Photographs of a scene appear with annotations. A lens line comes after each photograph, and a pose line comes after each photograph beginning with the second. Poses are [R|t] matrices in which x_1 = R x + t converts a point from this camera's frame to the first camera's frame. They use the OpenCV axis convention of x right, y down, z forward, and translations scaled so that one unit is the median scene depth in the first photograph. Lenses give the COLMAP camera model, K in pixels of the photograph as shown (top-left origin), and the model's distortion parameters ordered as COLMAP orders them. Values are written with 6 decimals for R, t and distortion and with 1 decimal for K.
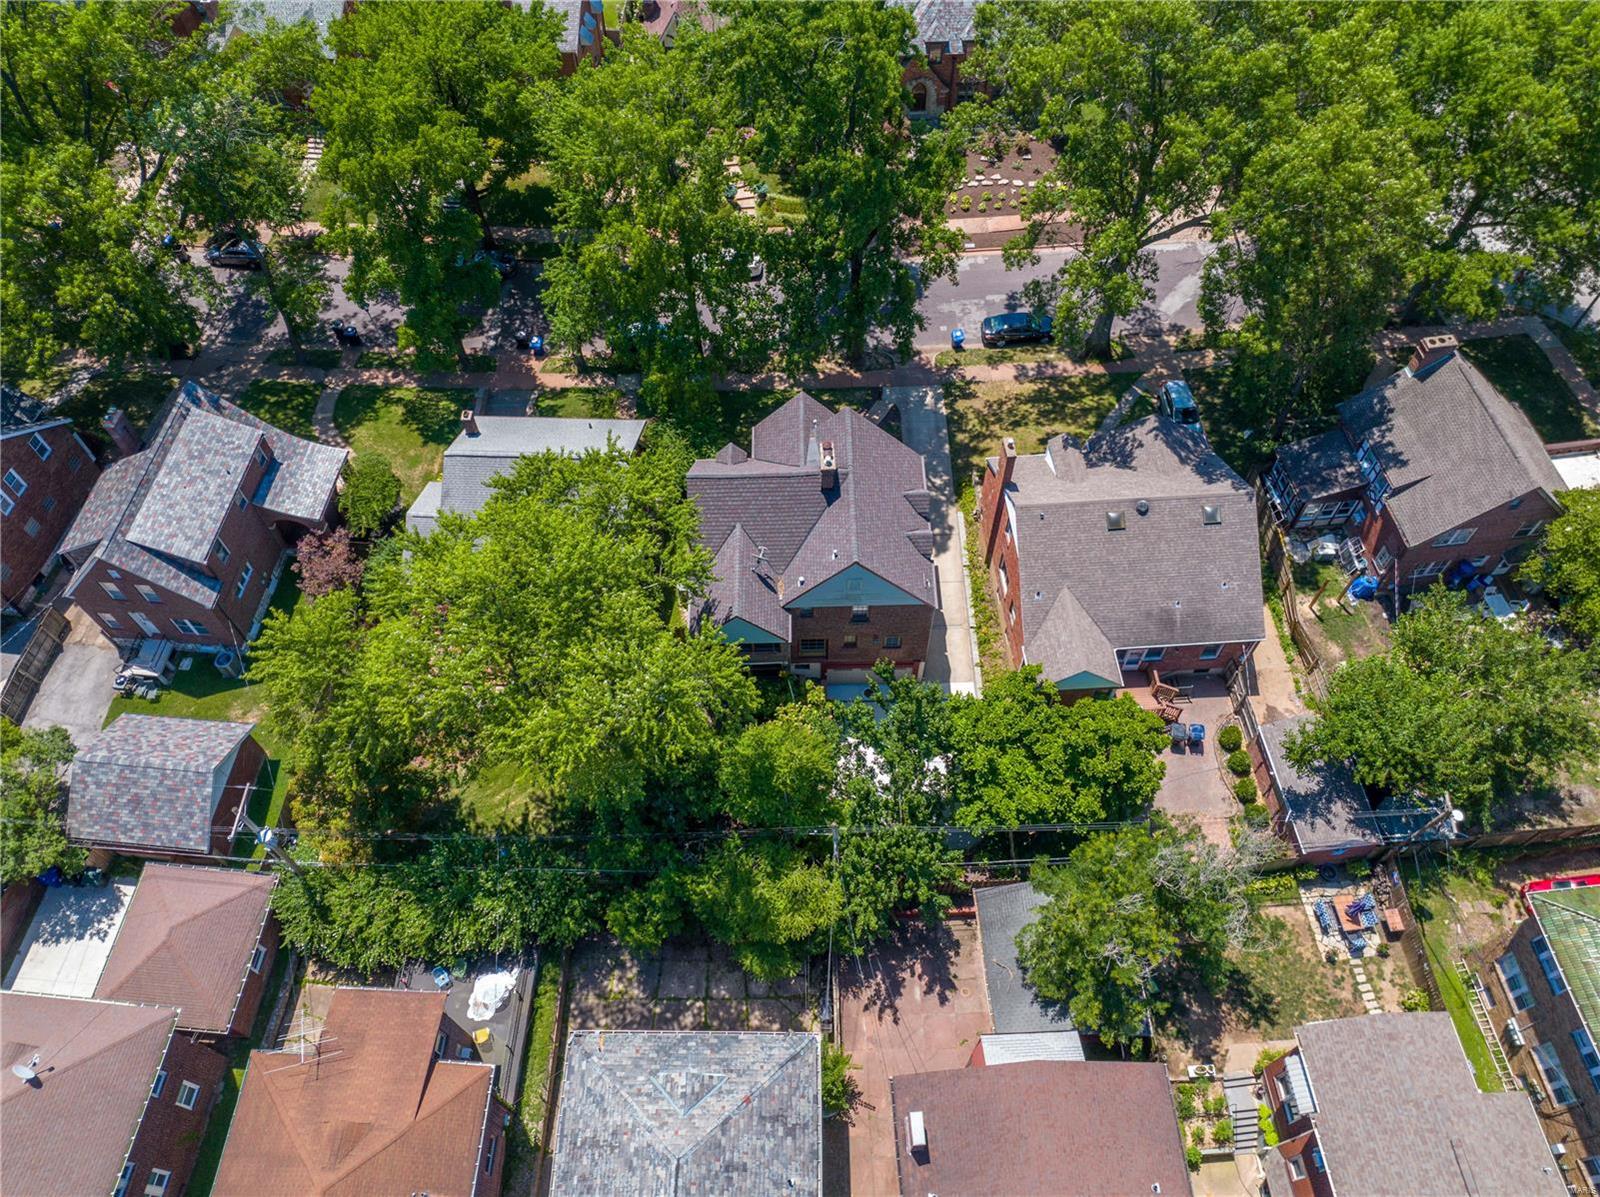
lens RADIAL K [[1124.6, 0, 792.3], [0, 1124.6, 604.3], [0, 0, 1]] dist [-0.033670, -0.002776]
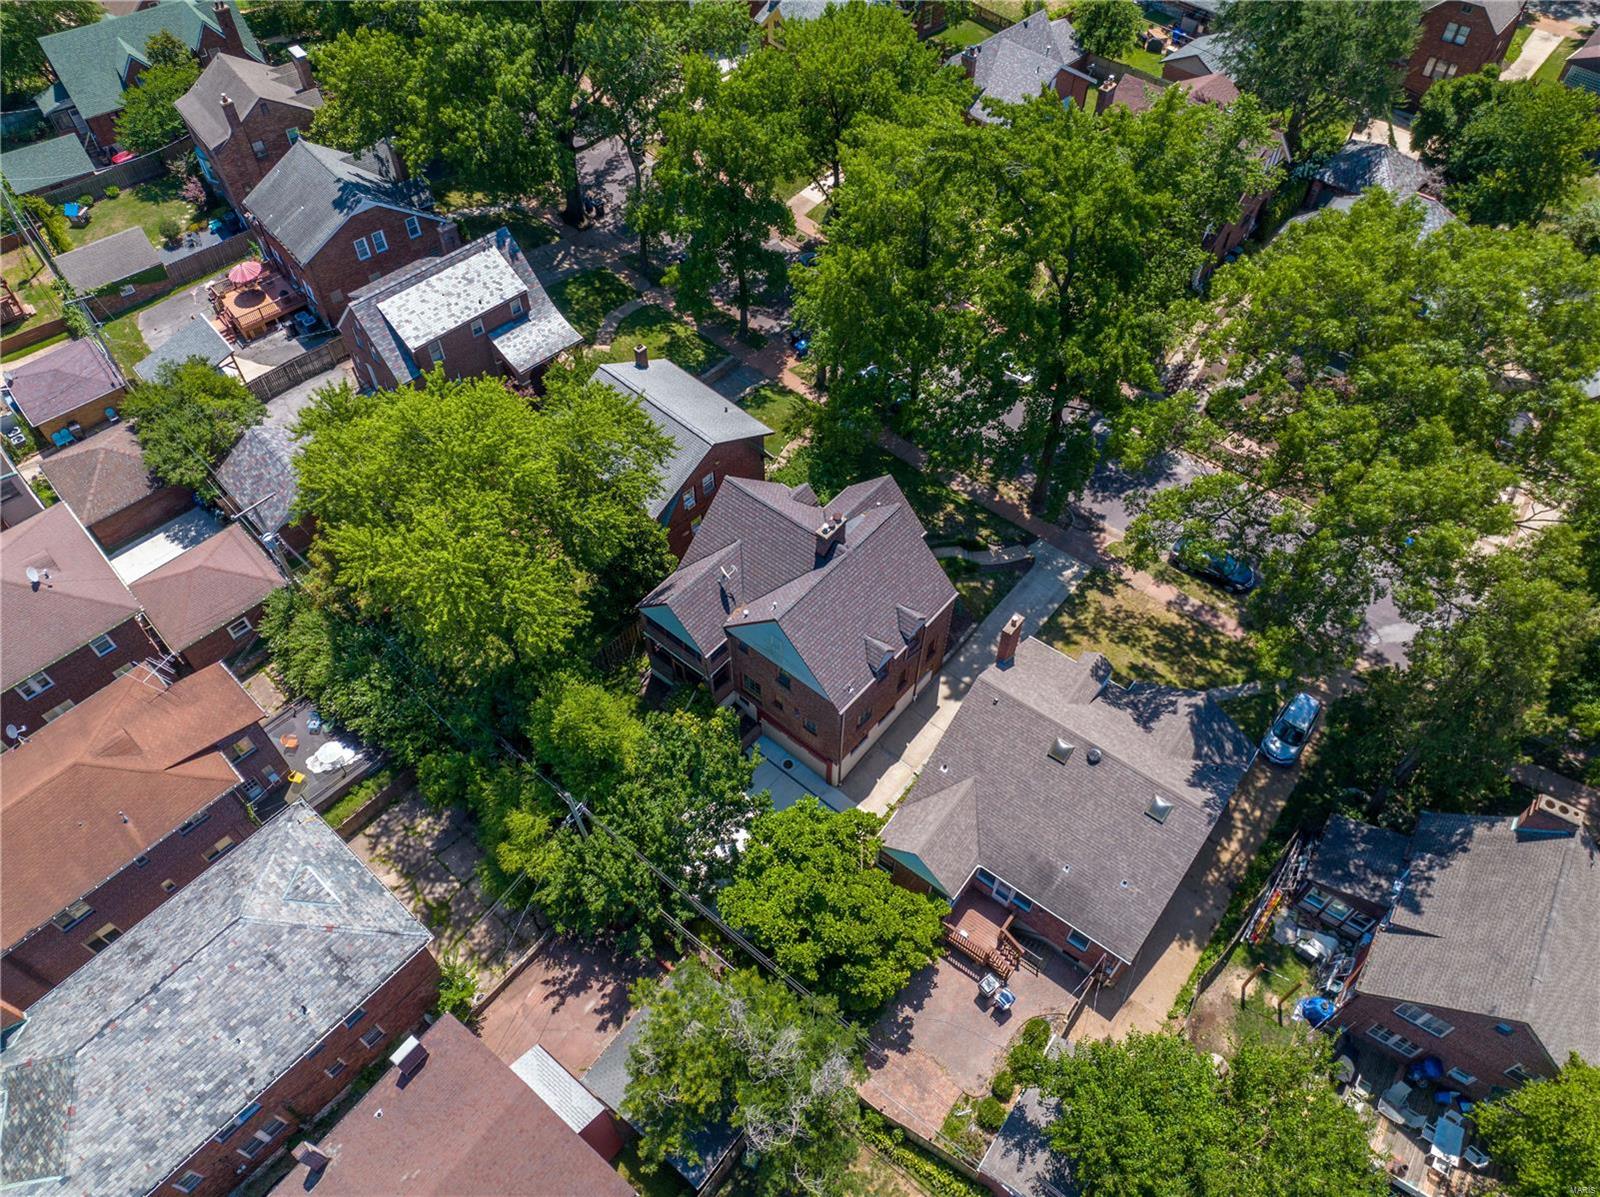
lens RADIAL K [[1124.6, 0, 792.3], [0, 1124.6, 604.3], [0, 0, 1]] dist [-0.033670, -0.002776]
pose [[0.754316, 0.526513, -0.392162, 0.396045], [-0.553146, 0.831440, 0.052317, -0.095509], [0.353604, 0.177460, 0.918407, 0.058781]]
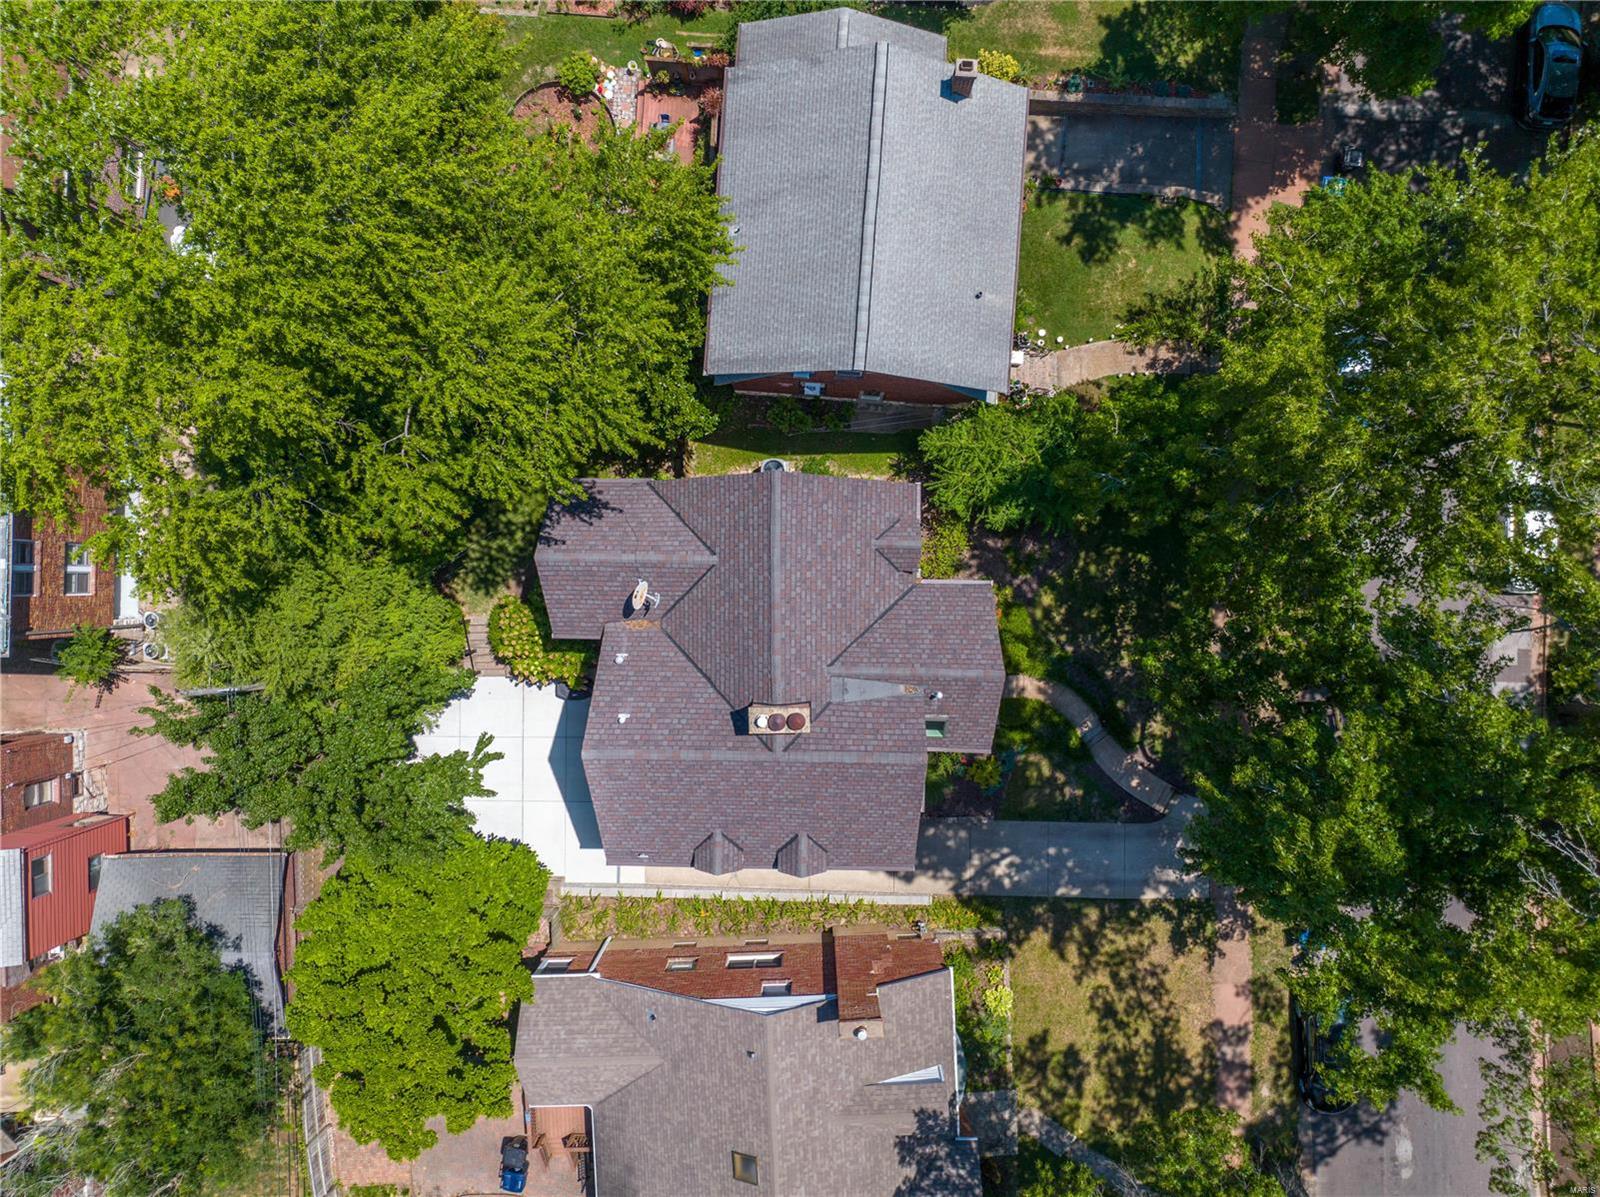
lens RADIAL K [[1124.6, 0, 792.3], [0, 1124.6, 604.3], [0, 0, 1]] dist [-0.033670, -0.002776]
pose [[-0.032015, 0.998444, 0.045652, -0.047203], [-0.827408, -0.052099, 0.559179, -0.401357], [0.560688, -0.019871, 0.827789, 0.482735]]
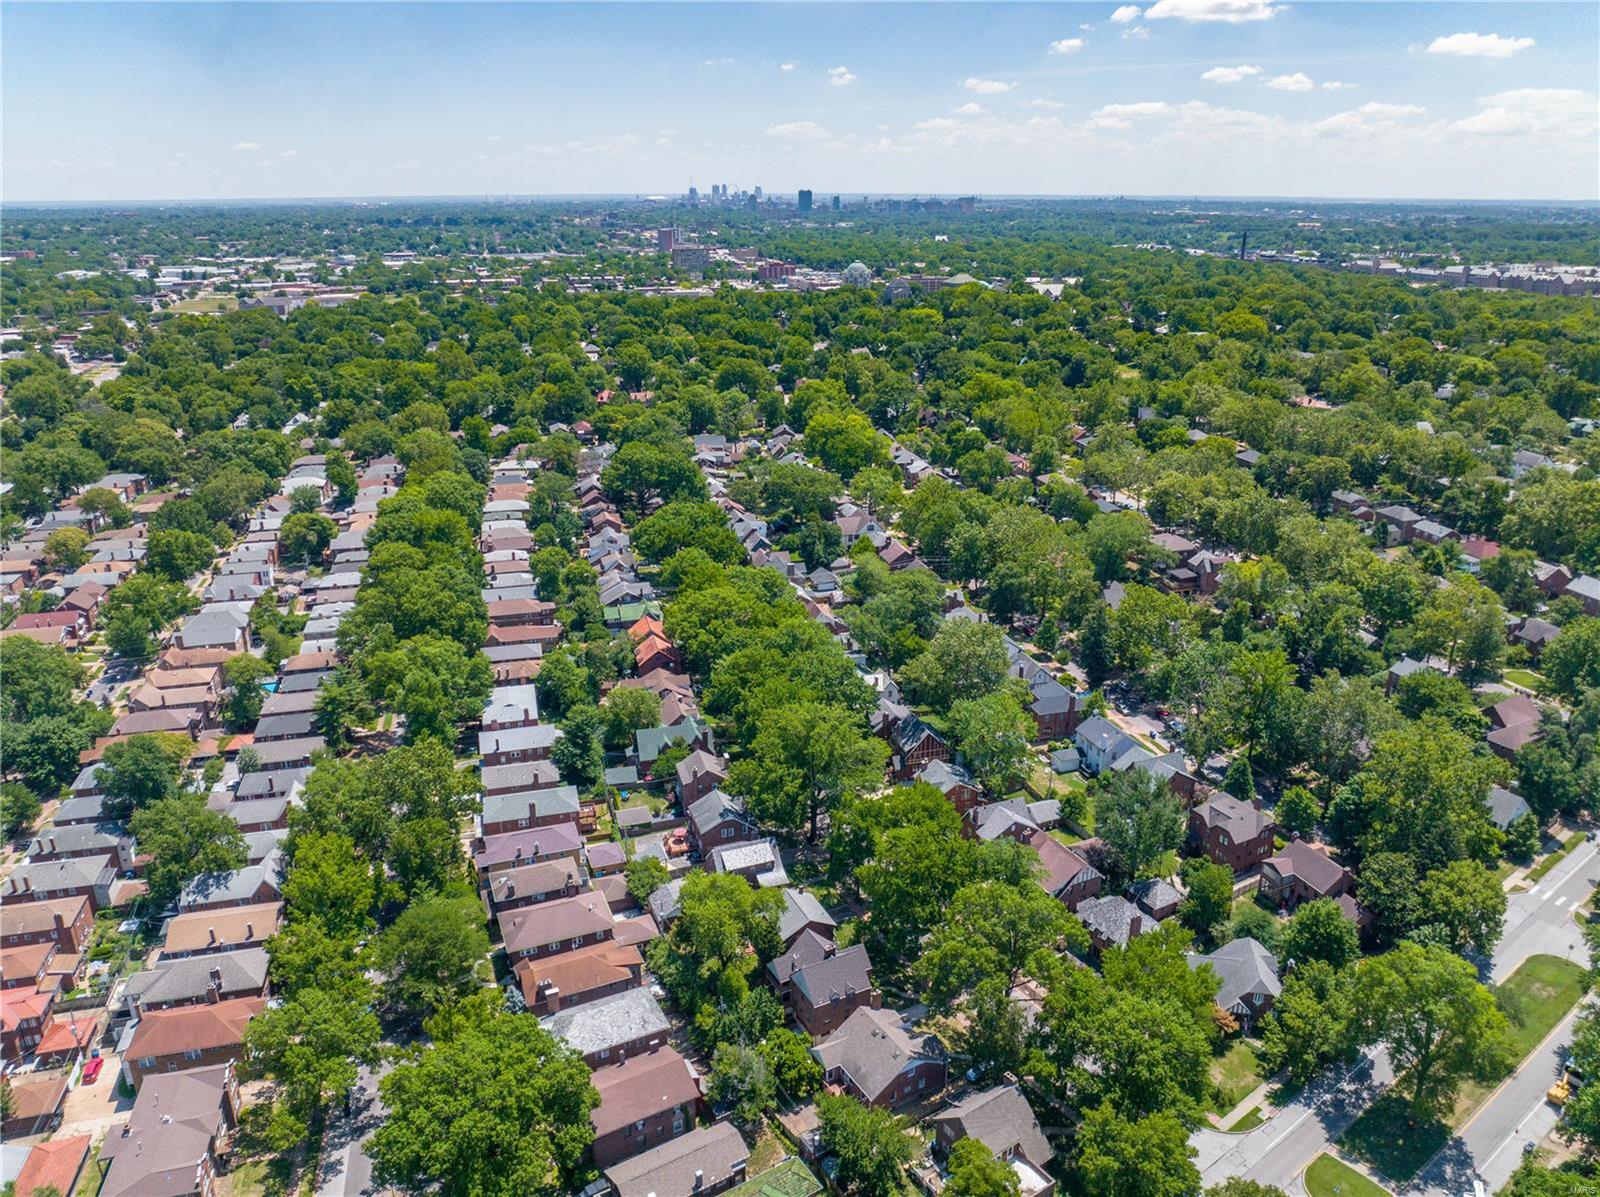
lens RADIAL K [[1124.6, 0, 792.3], [0, 1124.6, 604.3], [0, 0, 1]] dist [-0.033670, -0.002776]
pose [[0.455541, 0.319264, -0.830995, 2.022757], [-0.745085, 0.647581, -0.159649, -0.155553], [0.487167, 0.691889, 0.532878, -1.215558]]
